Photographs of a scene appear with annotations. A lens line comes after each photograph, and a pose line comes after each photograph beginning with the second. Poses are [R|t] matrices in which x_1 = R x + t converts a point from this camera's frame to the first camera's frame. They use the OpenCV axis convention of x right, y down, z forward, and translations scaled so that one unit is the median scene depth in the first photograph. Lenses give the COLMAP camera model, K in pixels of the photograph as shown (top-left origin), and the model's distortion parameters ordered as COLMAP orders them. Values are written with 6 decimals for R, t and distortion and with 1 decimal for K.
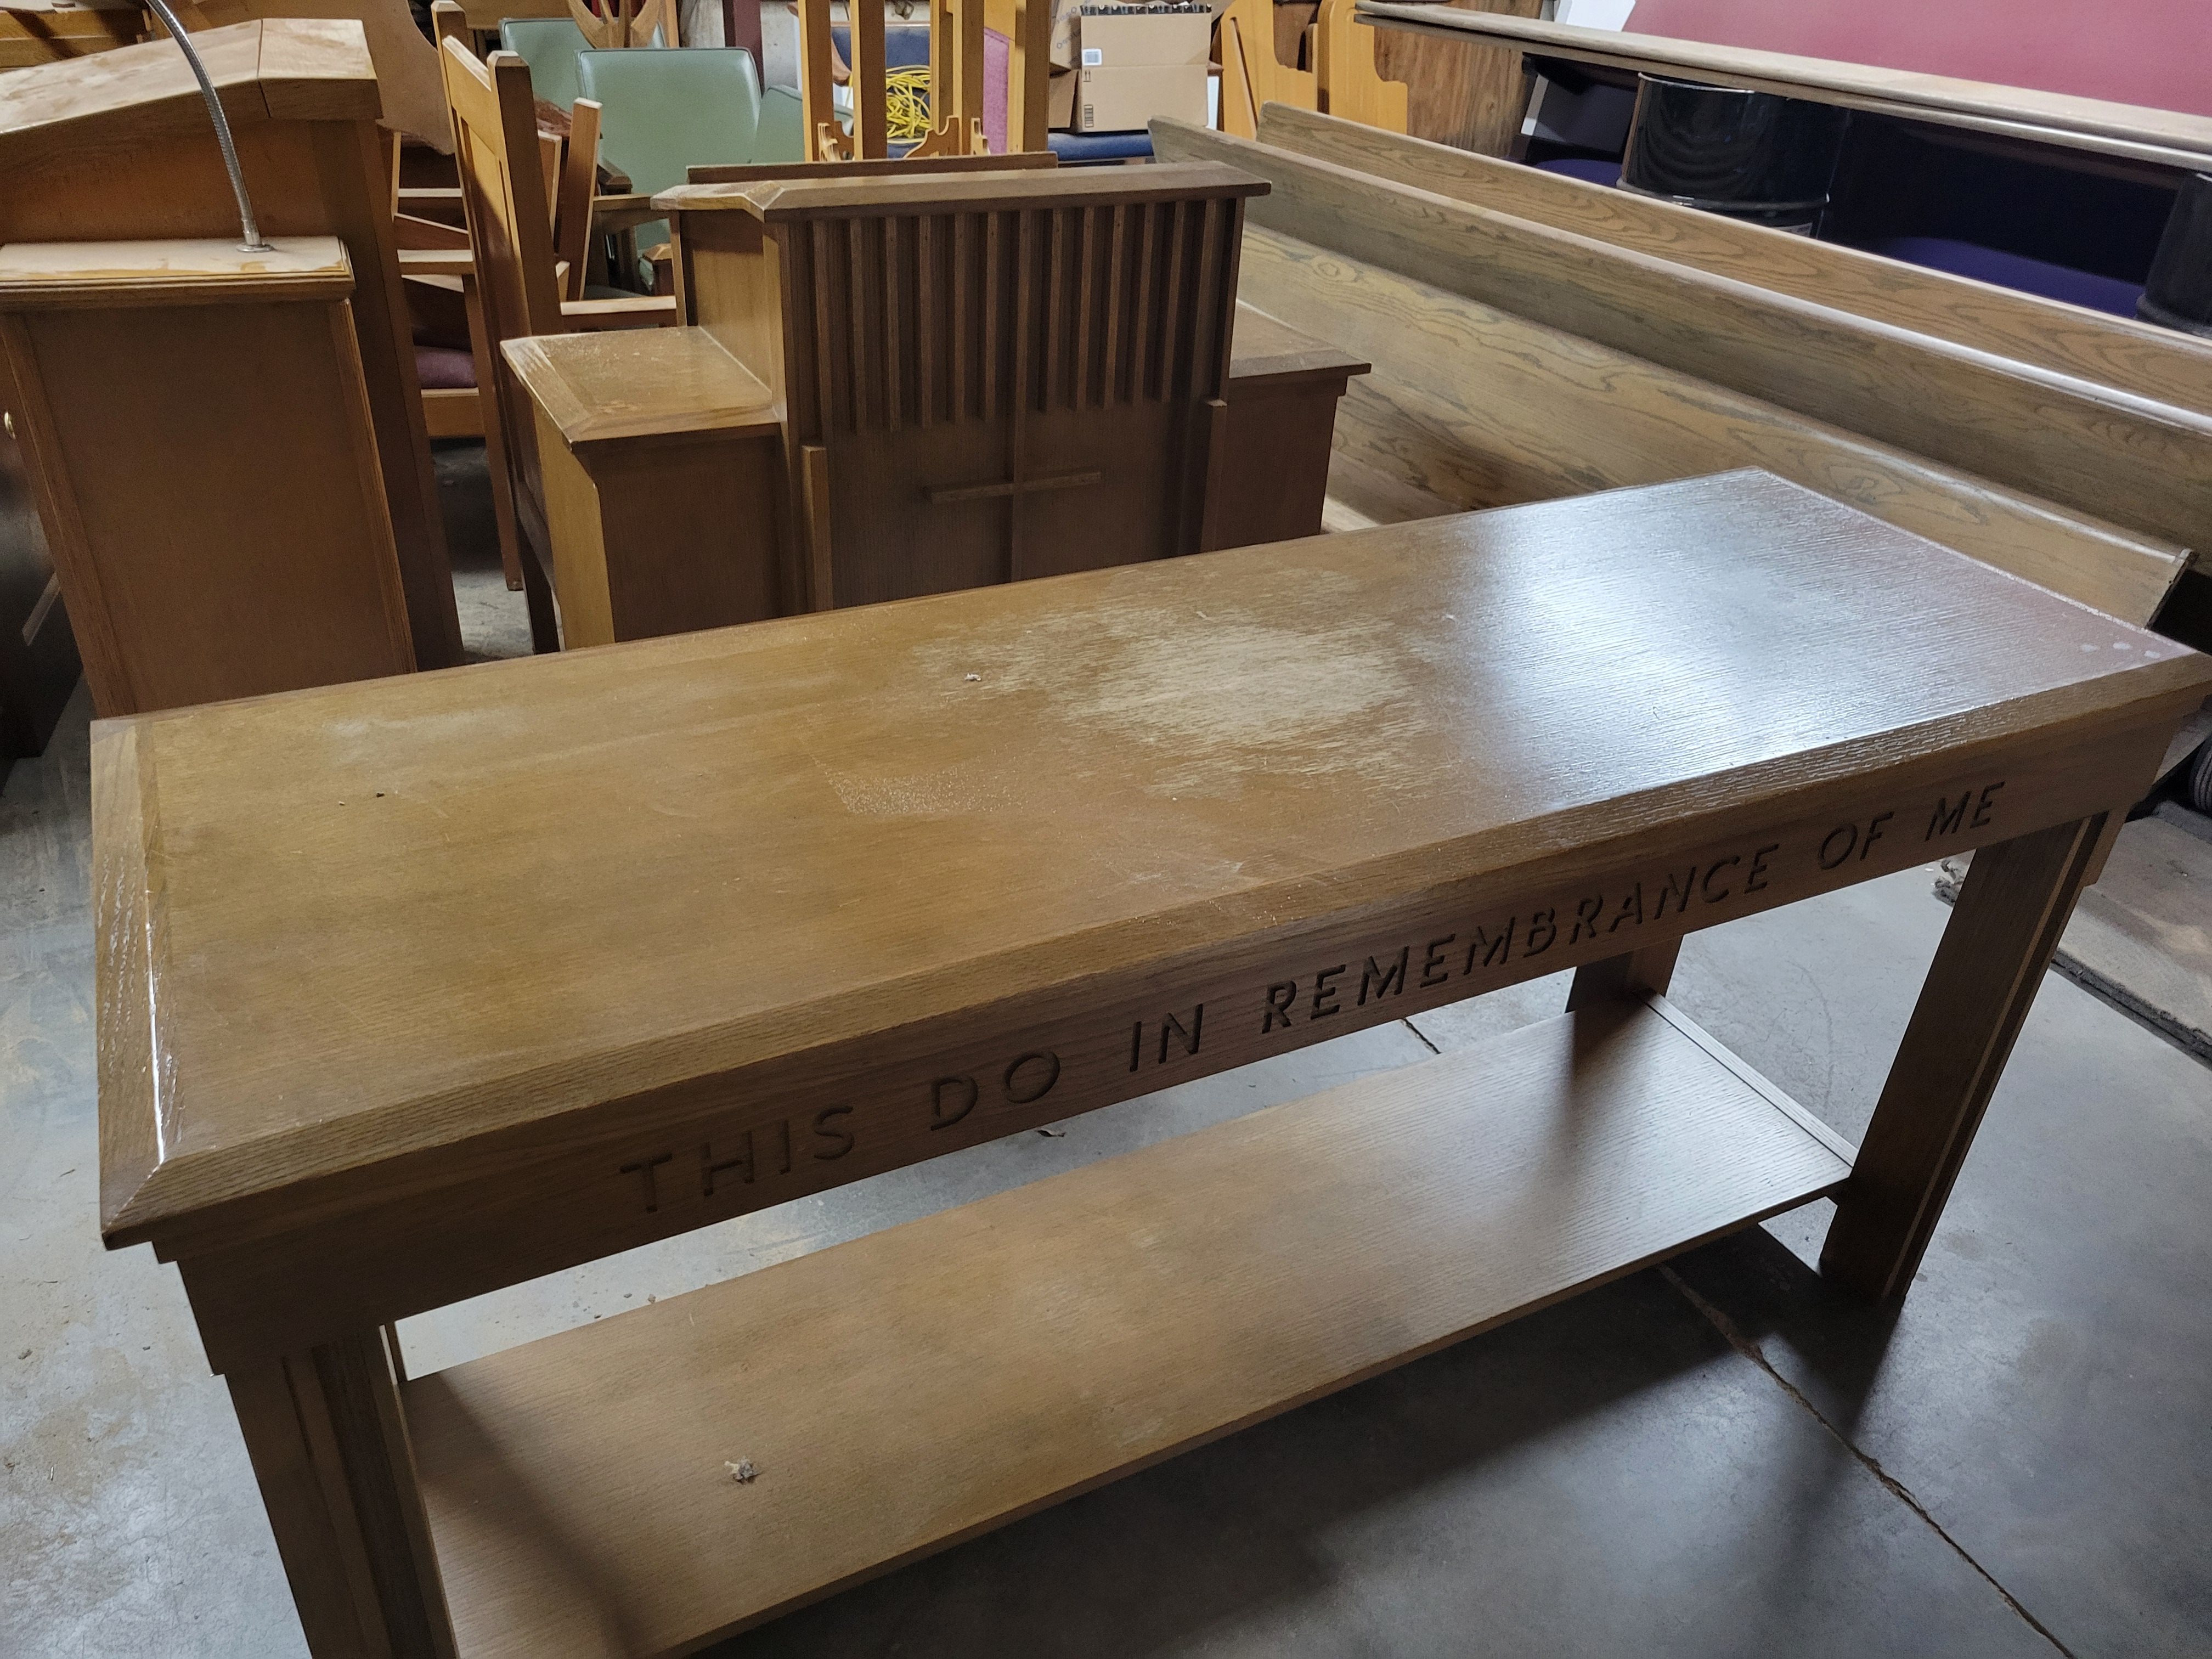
lens RADIAL K [[1660.3, 0, 1034.9], [0, 1660.3, 838.5], [0, 0, 1]] dist [0.040008, -0.004740]
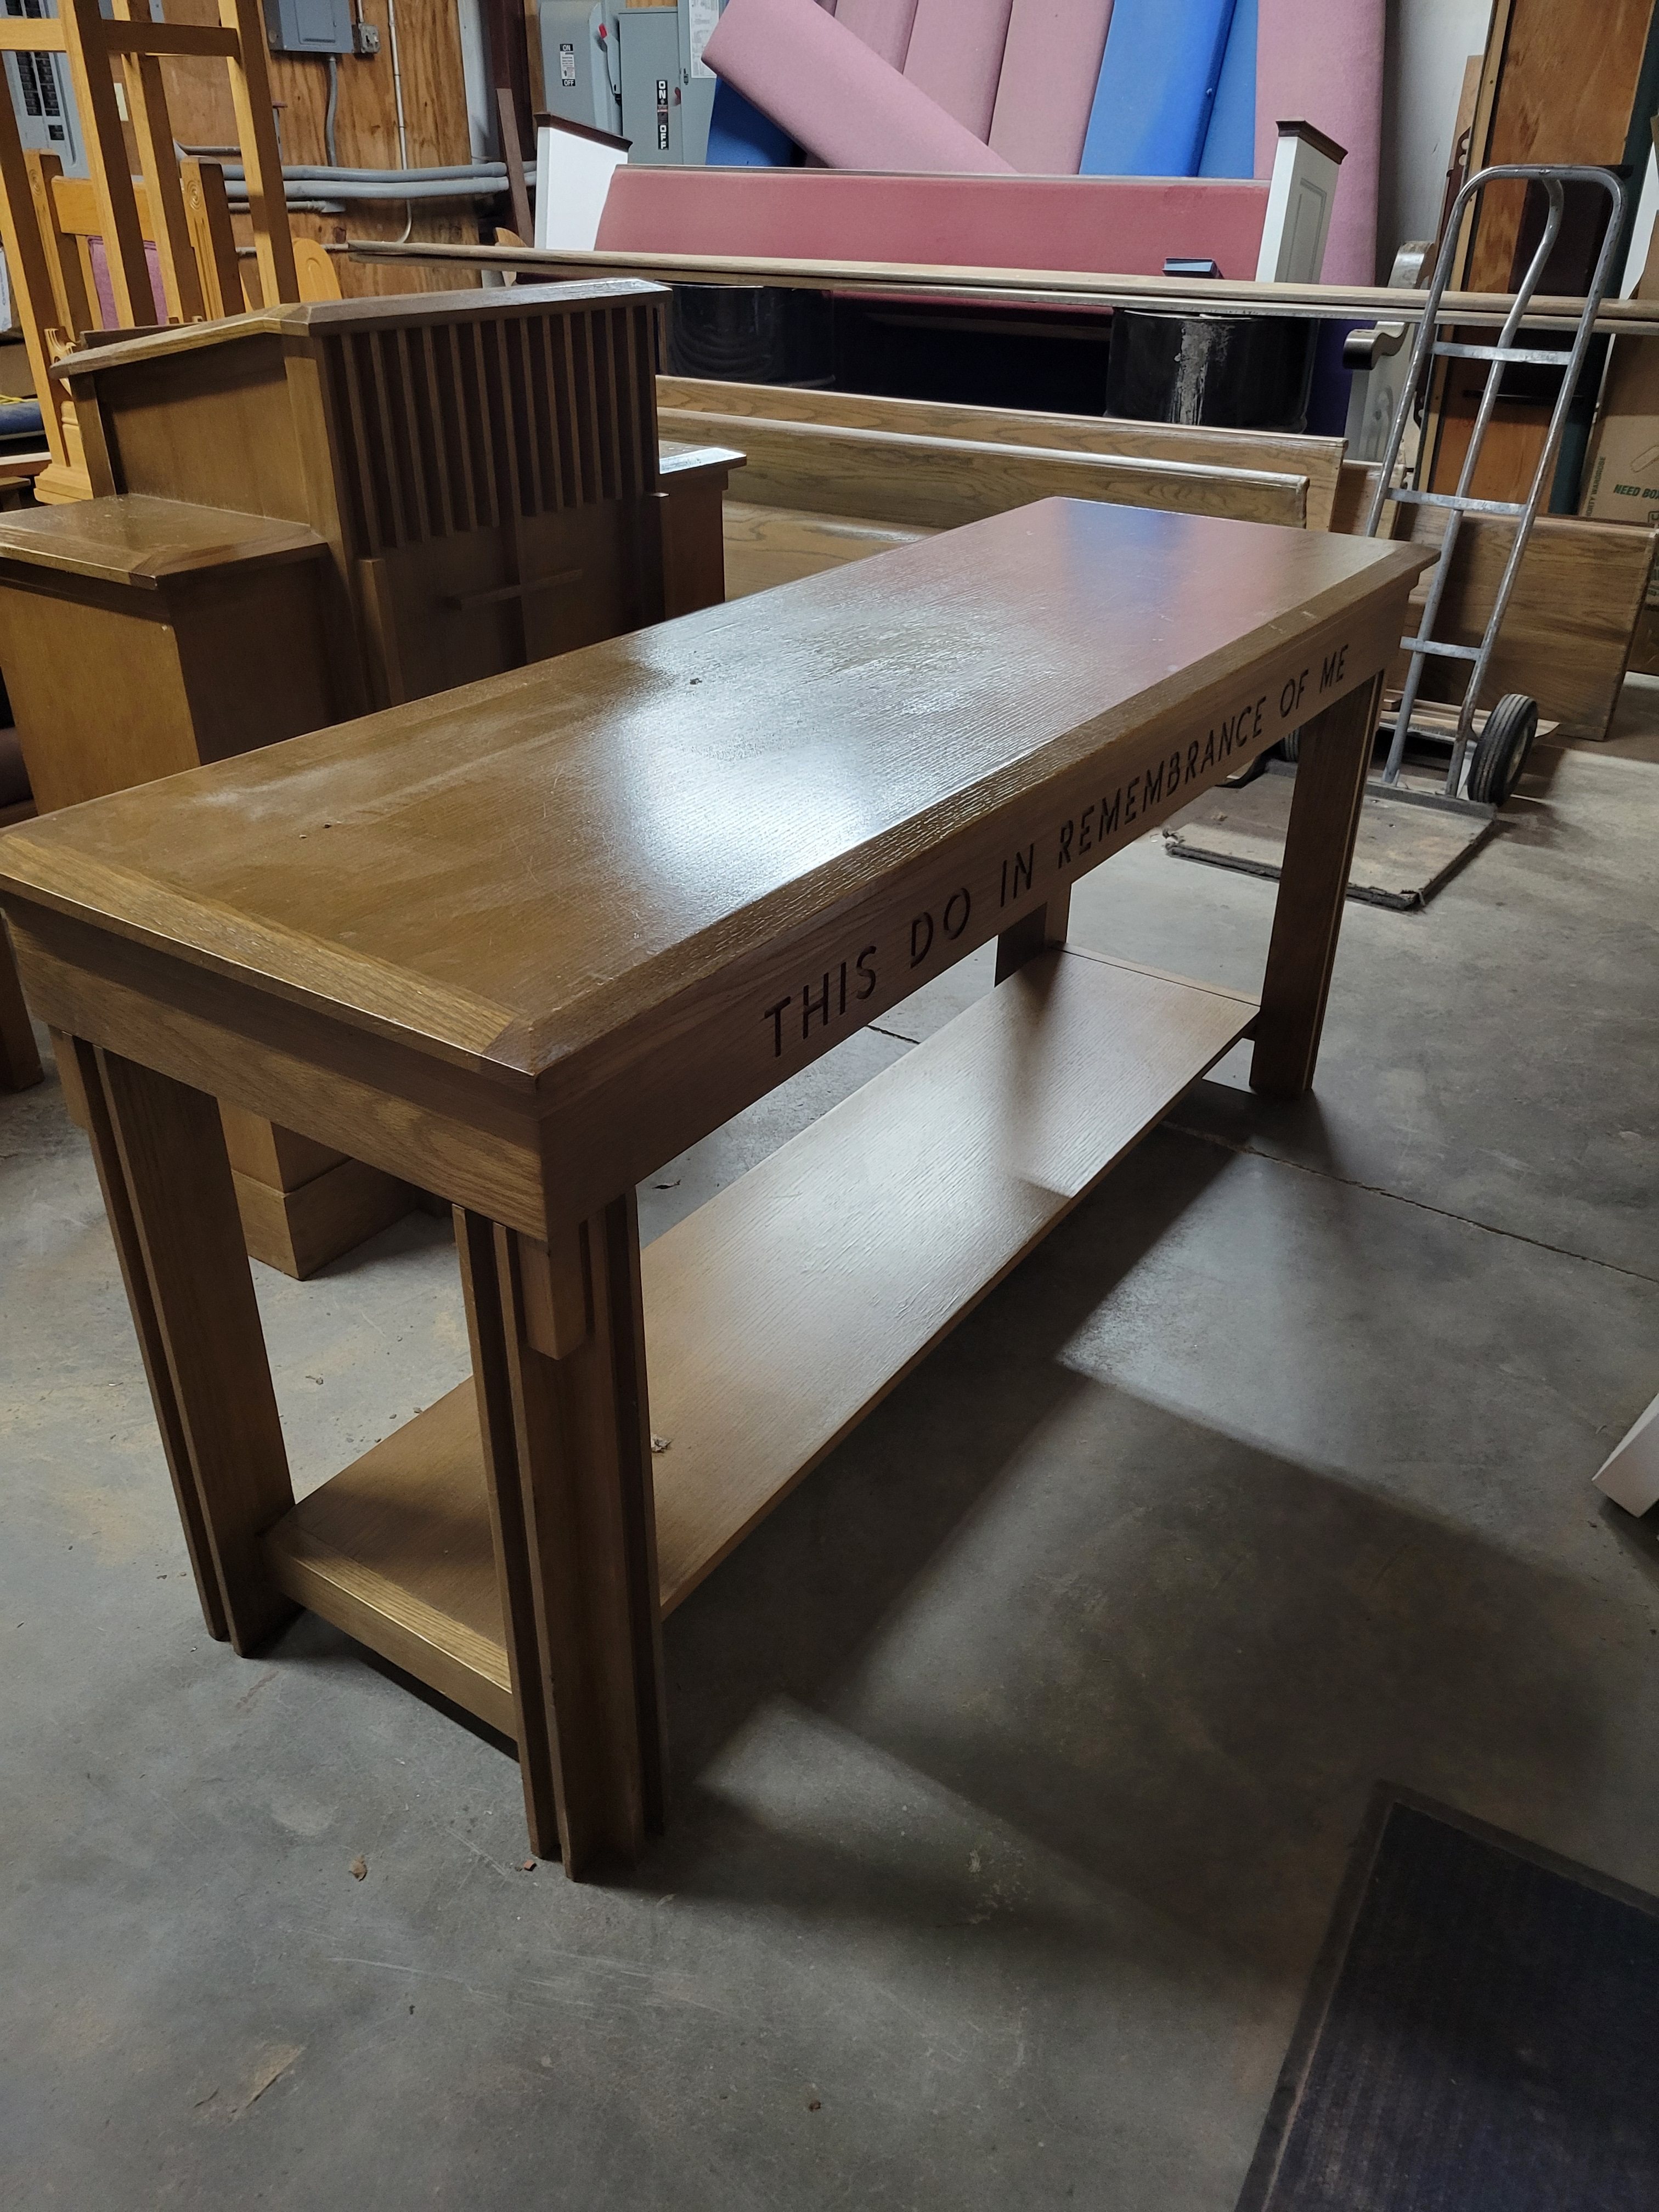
lens RADIAL K [[1676.6, 0, 857.5], [0, 1676.6, 1097.7], [0, 0, 1]] dist [0.021821, -0.003645]
pose [[0.860979, -0.277657, 0.426172, -0.355484], [0.284129, 0.957492, 0.049804, 0.106094], [-0.421885, 0.078208, 0.903270, -0.051844]]
